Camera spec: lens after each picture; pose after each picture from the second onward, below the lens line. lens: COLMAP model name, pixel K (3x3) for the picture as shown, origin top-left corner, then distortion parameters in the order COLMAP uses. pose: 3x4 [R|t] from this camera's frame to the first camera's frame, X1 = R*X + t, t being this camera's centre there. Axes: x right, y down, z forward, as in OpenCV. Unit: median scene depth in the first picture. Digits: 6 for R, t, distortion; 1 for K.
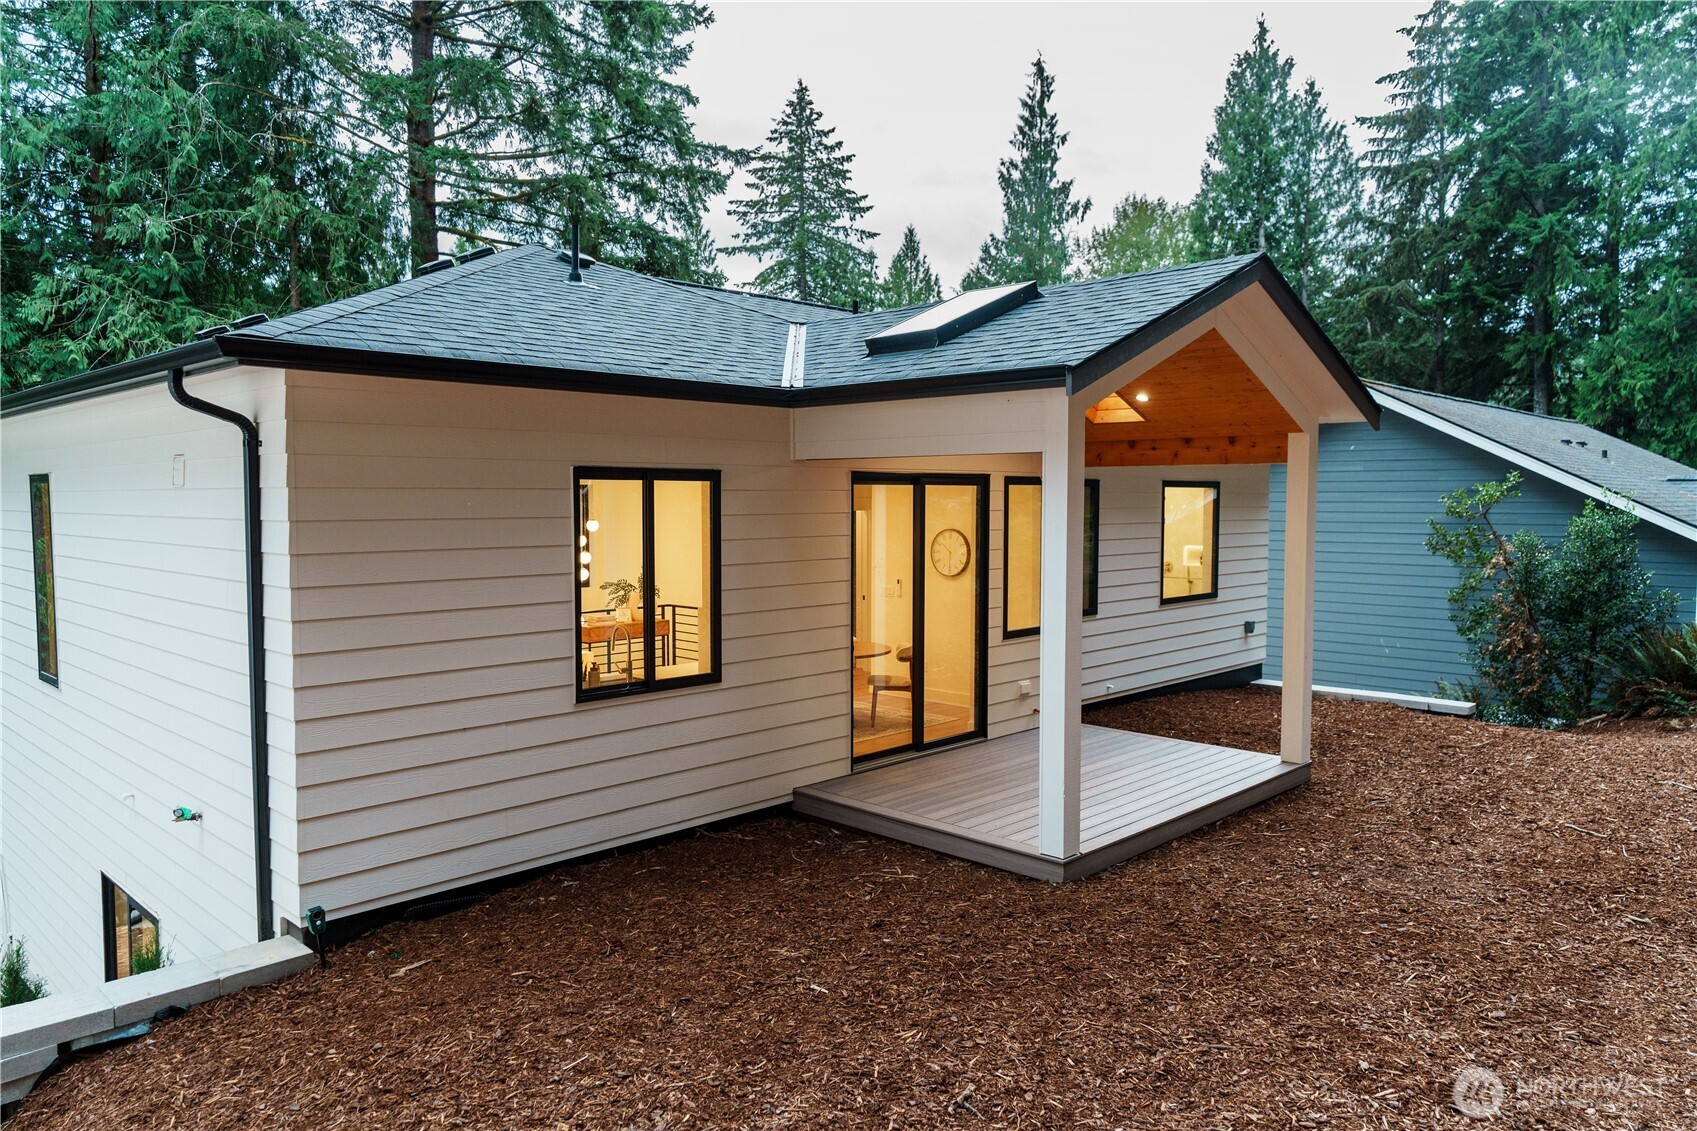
lens RADIAL K [[1149.2, 0, 848.5], [0, 1149.2, 565.5], [0, 0, 1]] dist [0.002033, 0.000593]
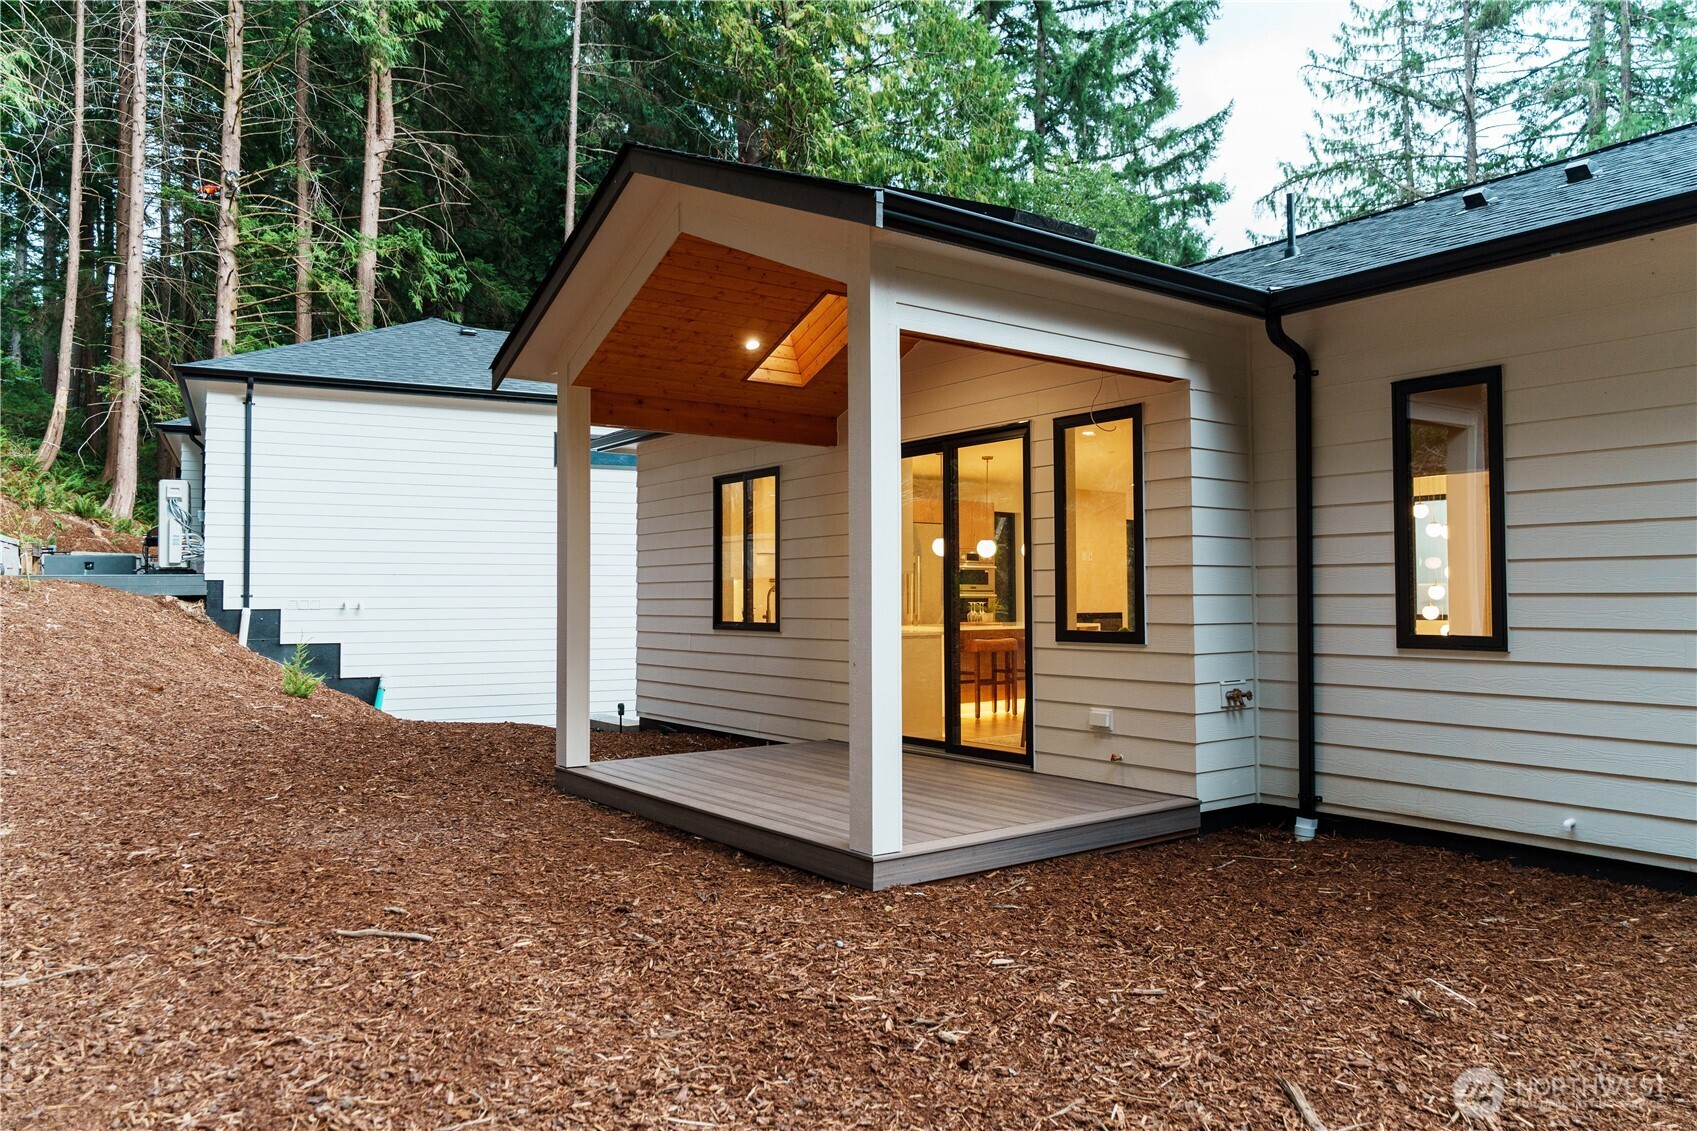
lens RADIAL K [[1149.2, 0, 848.5], [0, 1149.2, 565.5], [0, 0, 1]] dist [0.002033, 0.000593]
pose [[-0.164509, -0.029634, -0.985930, 1.027448], [-0.053333, 0.998354, -0.021108, 0.046784], [0.984933, 0.049110, -0.165818, 1.167004]]
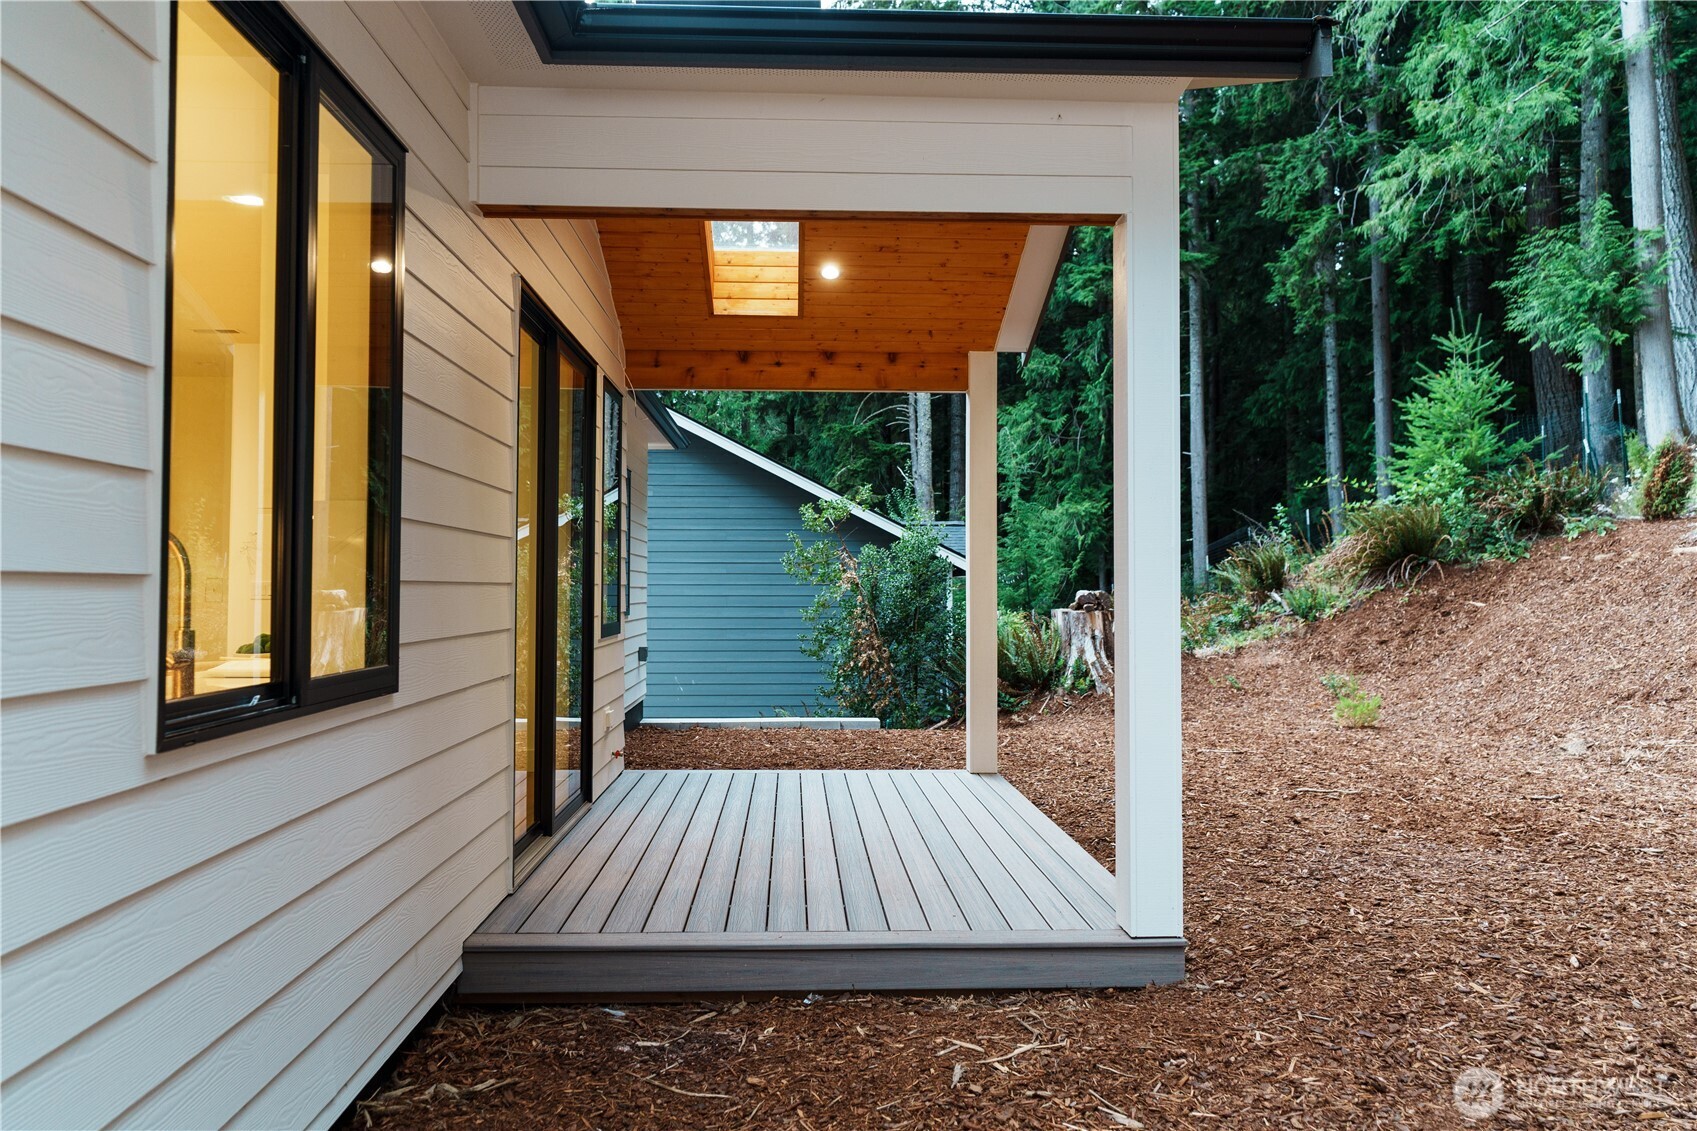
lens RADIAL K [[1149.2, 0, 848.5], [0, 1149.2, 565.5], [0, 0, 1]] dist [0.002033, 0.000593]
pose [[0.686750, 0.016038, 0.726717, -0.267869], [0.040872, 0.997323, -0.060635, 0.082911], [-0.725744, 0.071344, 0.684256, 0.582269]]
